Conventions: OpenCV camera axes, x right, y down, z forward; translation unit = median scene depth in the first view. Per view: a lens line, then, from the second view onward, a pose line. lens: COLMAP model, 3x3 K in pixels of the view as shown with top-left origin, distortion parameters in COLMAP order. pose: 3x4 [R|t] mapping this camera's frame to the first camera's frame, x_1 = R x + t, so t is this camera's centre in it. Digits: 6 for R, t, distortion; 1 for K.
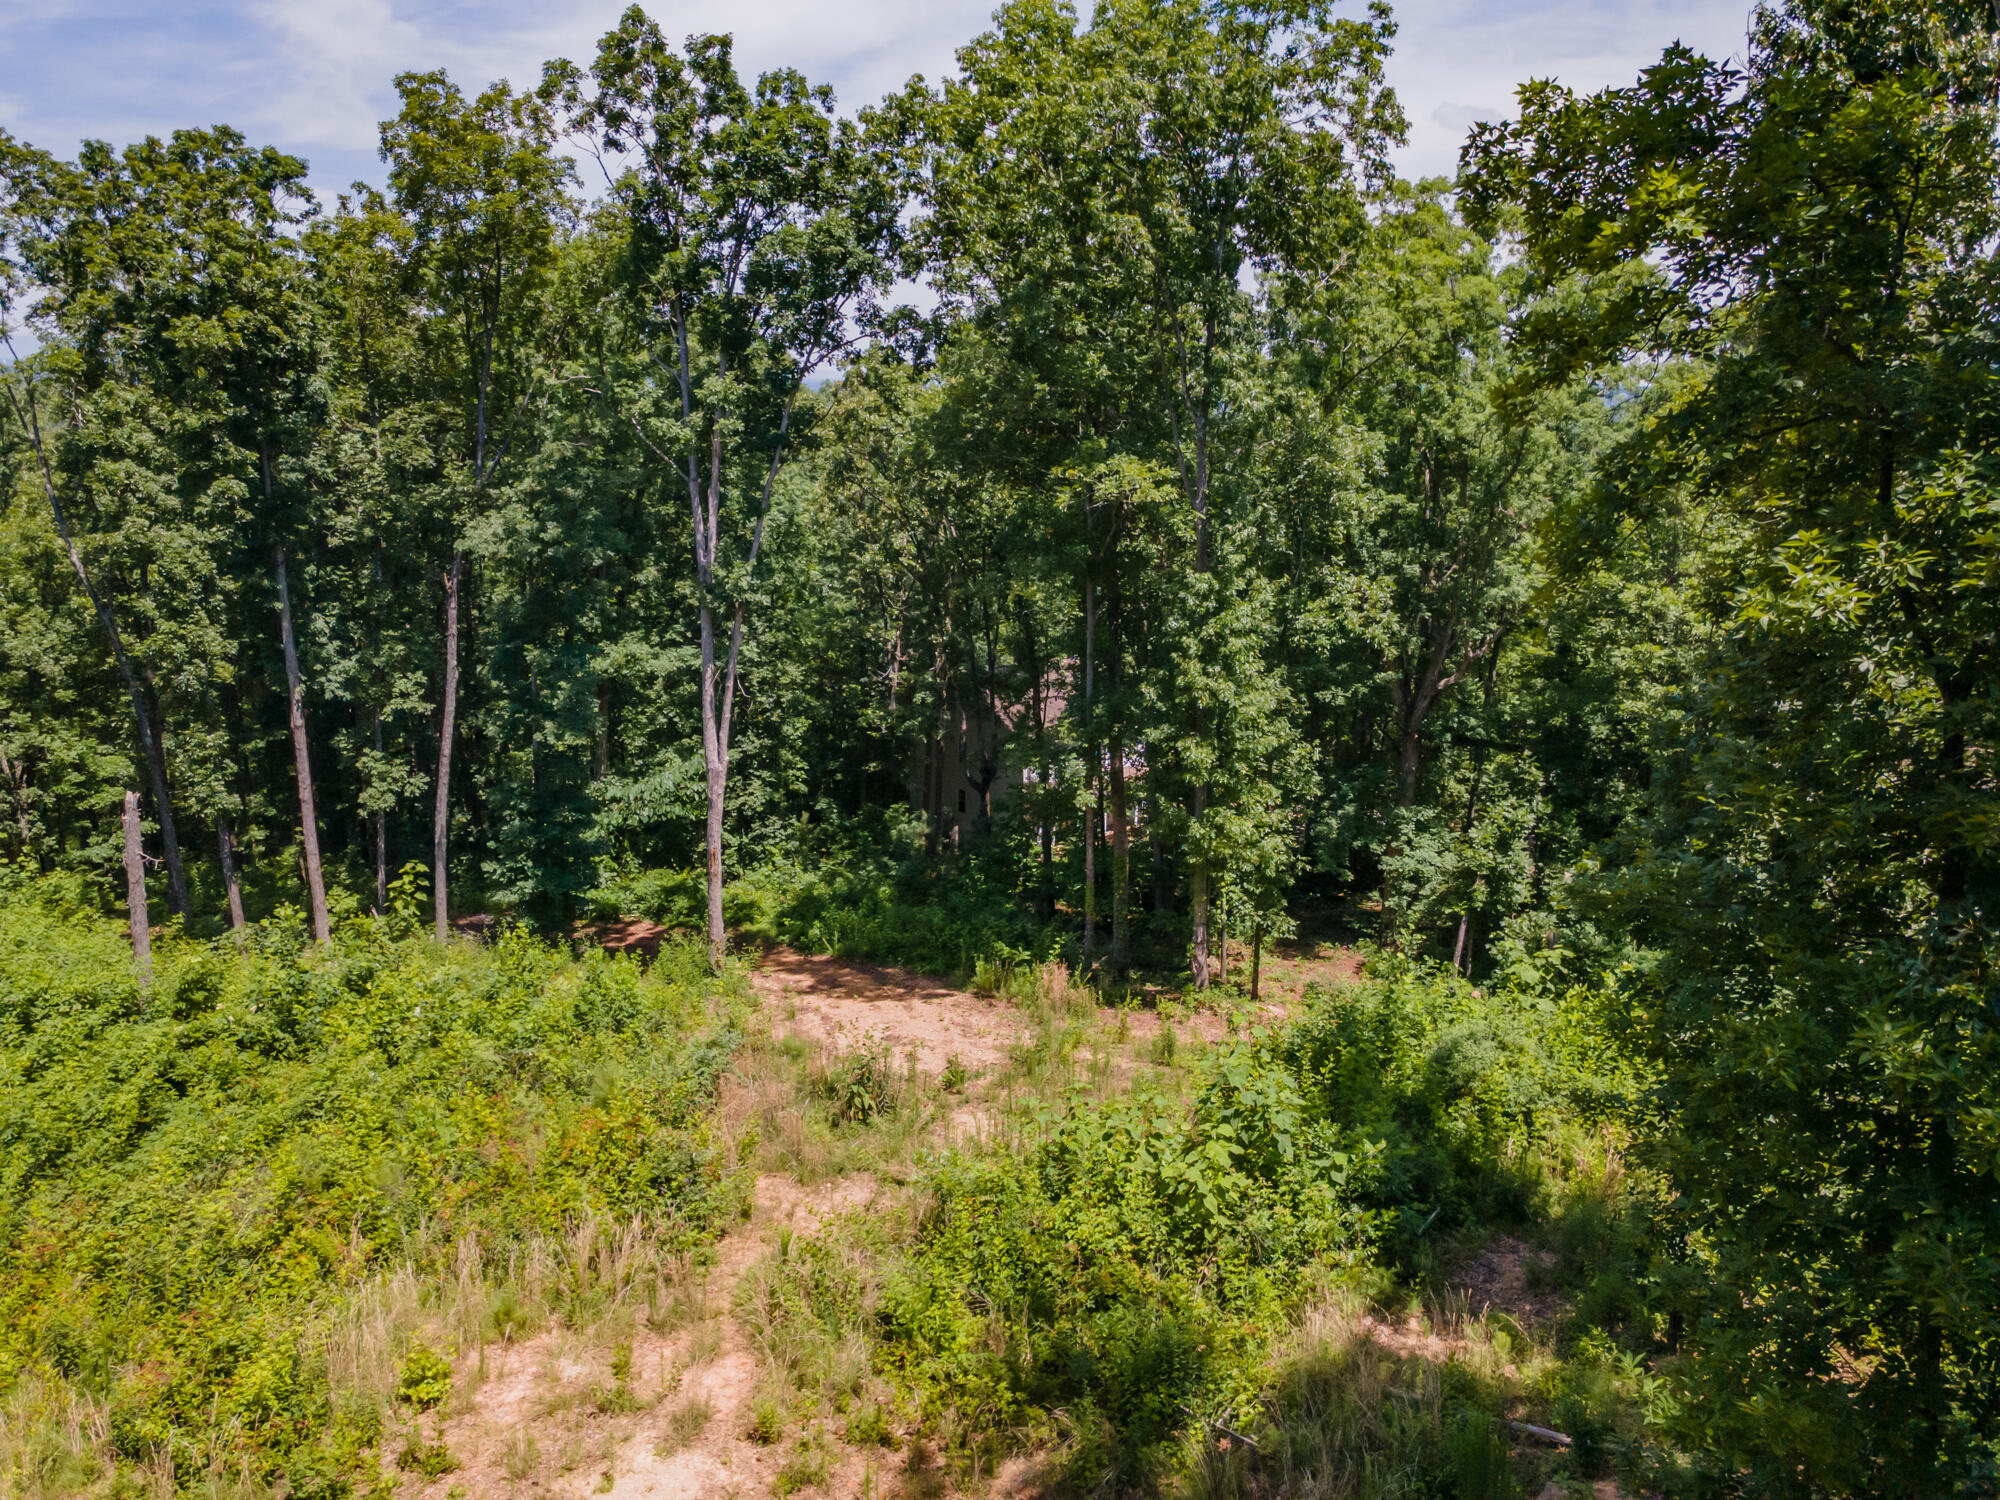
lens RADIAL K [[1422.1, 0, 1000.0], [0, 1422.1, 750.0], [0, 0, 1]] dist [0.004020, 0.023903]
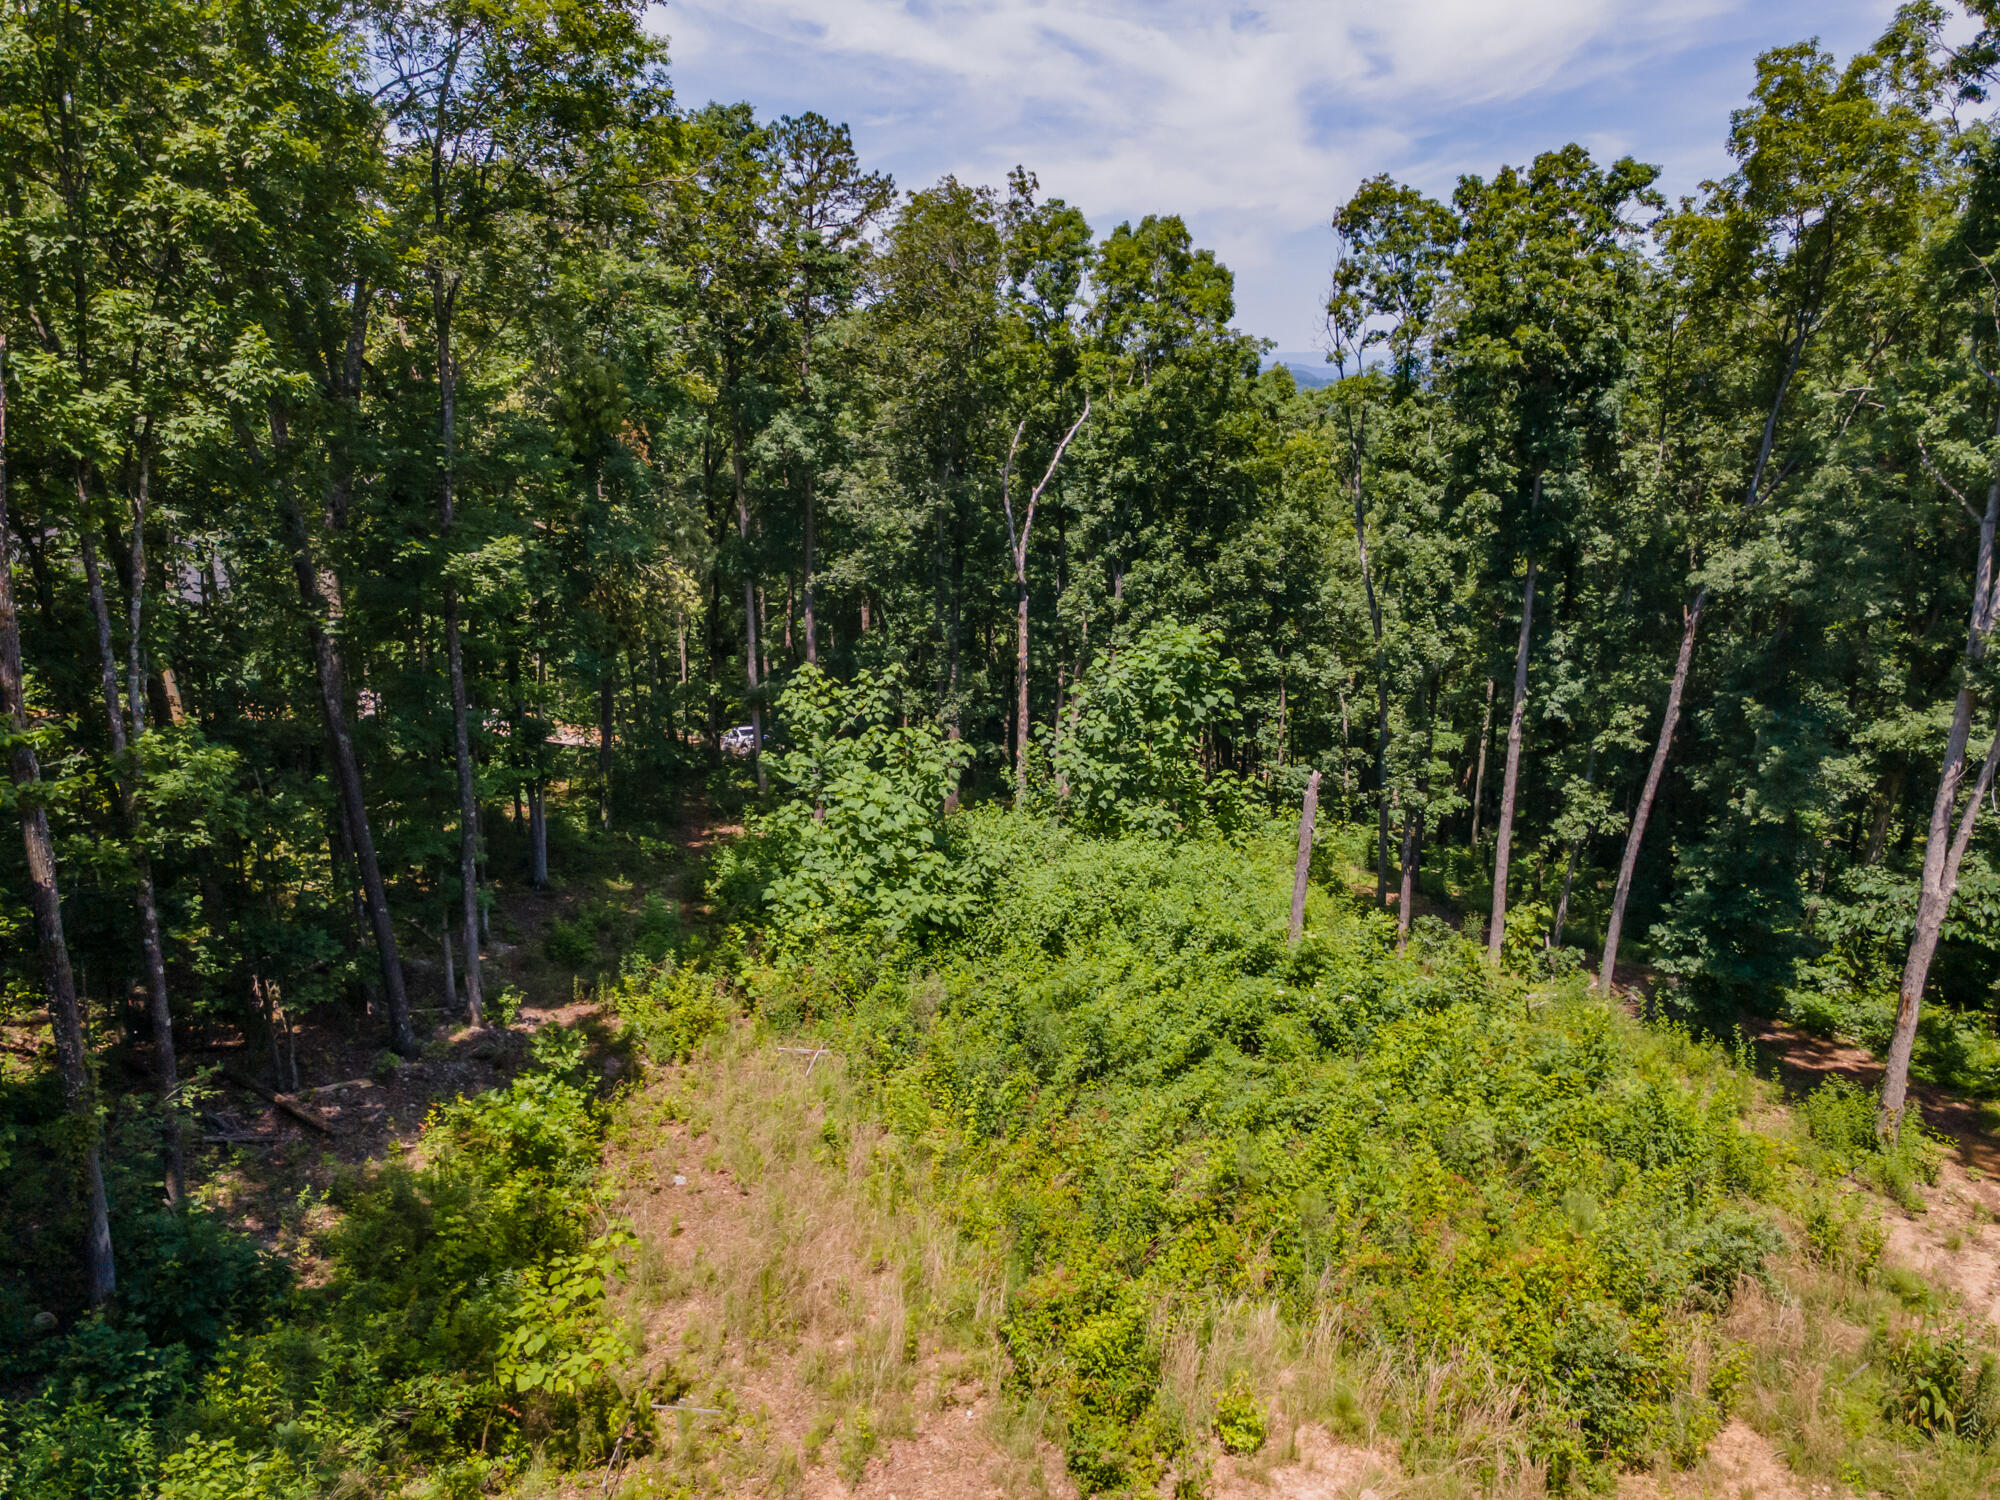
lens RADIAL K [[1422.1, 0, 1000.0], [0, 1422.1, 750.0], [0, 0, 1]] dist [0.004020, 0.023903]
pose [[0.587836, 0.193823, -0.785418, 0.088548], [-0.195769, 0.976100, 0.094357, -0.034928], [0.784935, 0.098294, 0.611731, 0.110093]]
